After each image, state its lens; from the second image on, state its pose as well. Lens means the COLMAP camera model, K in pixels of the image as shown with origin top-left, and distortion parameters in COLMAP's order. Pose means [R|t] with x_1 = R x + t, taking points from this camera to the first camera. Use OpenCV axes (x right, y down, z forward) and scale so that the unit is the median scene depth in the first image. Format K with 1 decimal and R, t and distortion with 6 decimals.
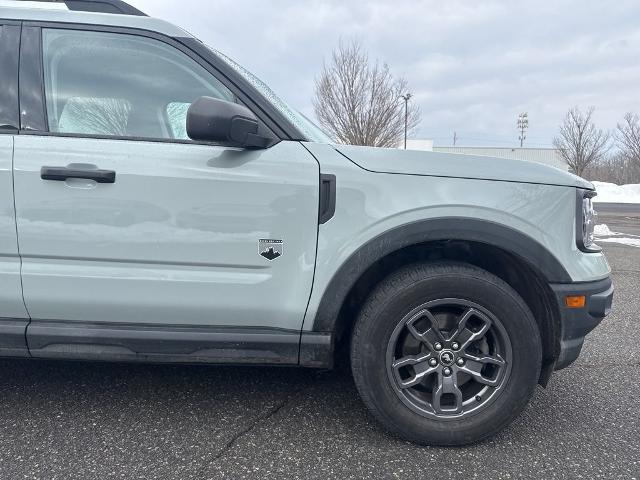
lens RADIAL K [[465.8, 0, 323.9], [0, 465.8, 227.6], [0, 0, 1]] dist [0.088029, -0.117011]
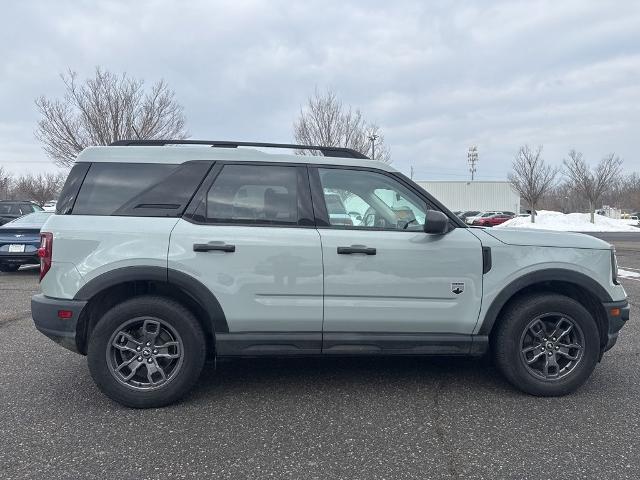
lens RADIAL K [[469.0, 0, 316.7], [0, 469.0, 222.4], [0, 0, 1]] dist [0.082749, -0.117374]
pose [[0.996628, -0.020971, 0.079329, -0.761514], [0.027139, 0.996624, -0.077492, -0.078435], [-0.077436, 0.079384, 0.993832, -0.775778]]
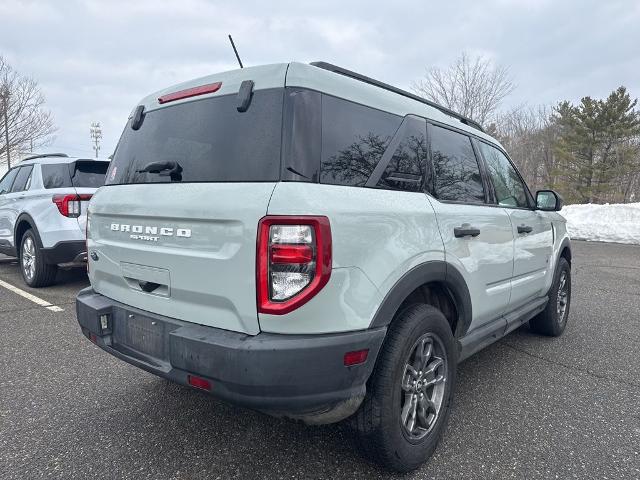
lens RADIAL K [[452.0, 0, 320.0], [0, 452.0, 240.0], [0, 0, 1]] dist [0.054665, -0.102752]
pose [[0.635438, -0.074788, 0.768522, -2.228859], [0.064419, 0.996963, 0.043756, -0.187370], [-0.769460, 0.021703, 0.638326, 0.434080]]
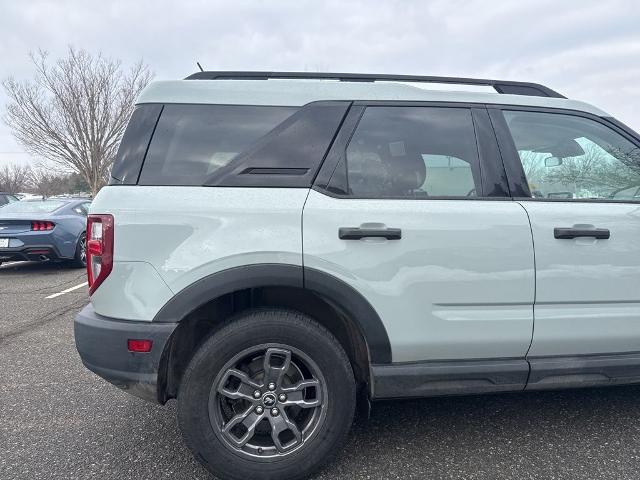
lens RADIAL K [[465.8, 0, 323.9], [0, 465.8, 227.6], [0, 0, 1]] dist [0.088029, -0.117011]
pose [[0.988991, -0.043202, 0.141530, -1.250995], [0.049443, 0.997940, -0.040873, -0.102869], [-0.139472, 0.047421, 0.989090, -0.105785]]
